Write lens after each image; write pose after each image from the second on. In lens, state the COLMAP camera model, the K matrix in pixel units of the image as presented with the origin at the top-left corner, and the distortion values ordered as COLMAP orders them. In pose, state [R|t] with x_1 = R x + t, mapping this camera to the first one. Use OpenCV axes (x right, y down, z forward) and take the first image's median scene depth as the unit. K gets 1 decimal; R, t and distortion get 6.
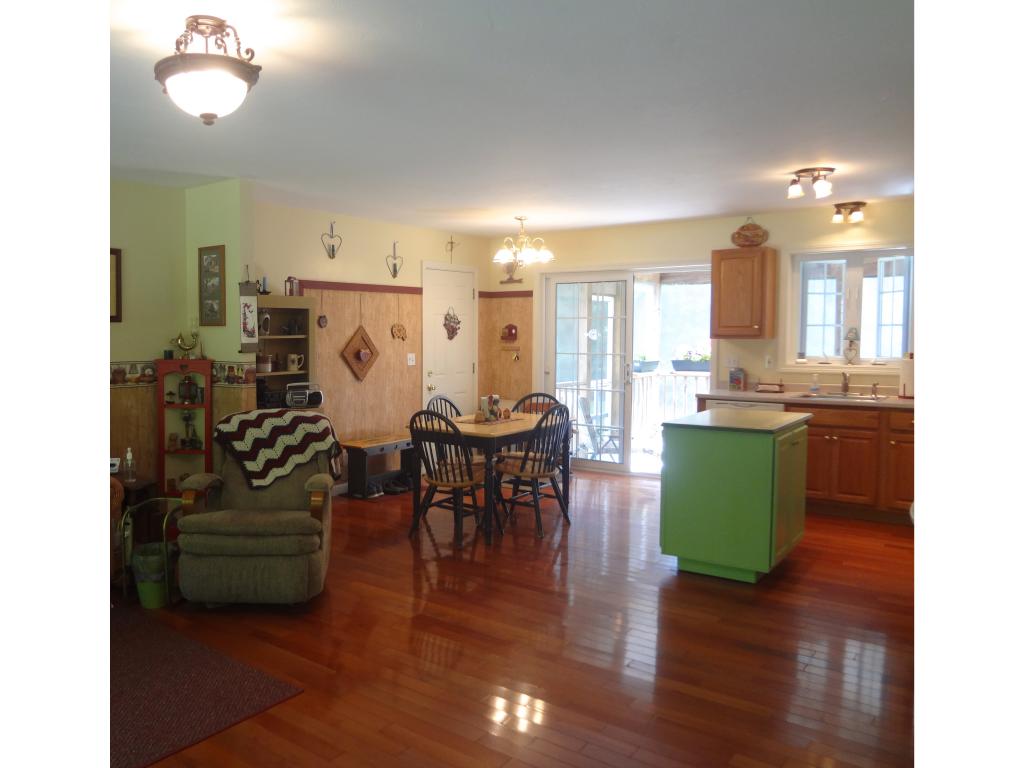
lens RADIAL K [[761.9, 0, 406.5], [0, 761.9, 387.8], [0, 0, 1]] dist [-0.055419, 0.011612]
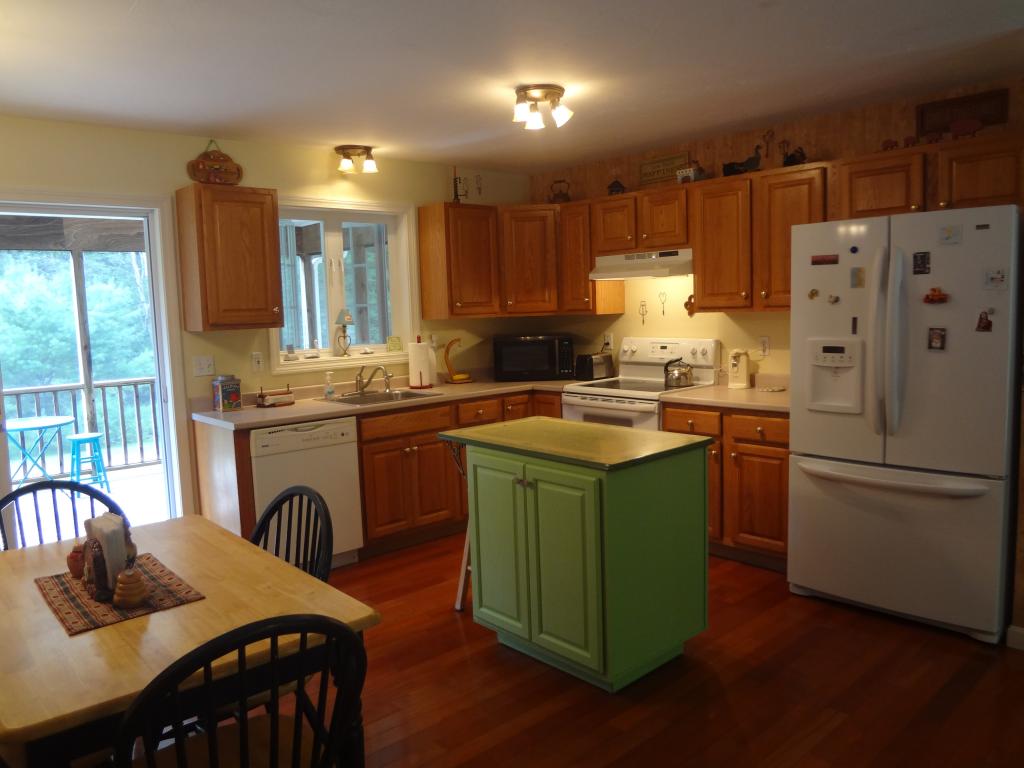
lens RADIAL K [[761.9, 0, 516.7], [0, 761.9, 386.2], [0, 0, 1]] dist [-0.055419, 0.011612]
pose [[0.138282, -0.102573, 0.985067, -0.167098], [0.105299, 0.990507, 0.088358, -0.049698], [-0.984779, 0.091508, 0.147770, 0.689036]]
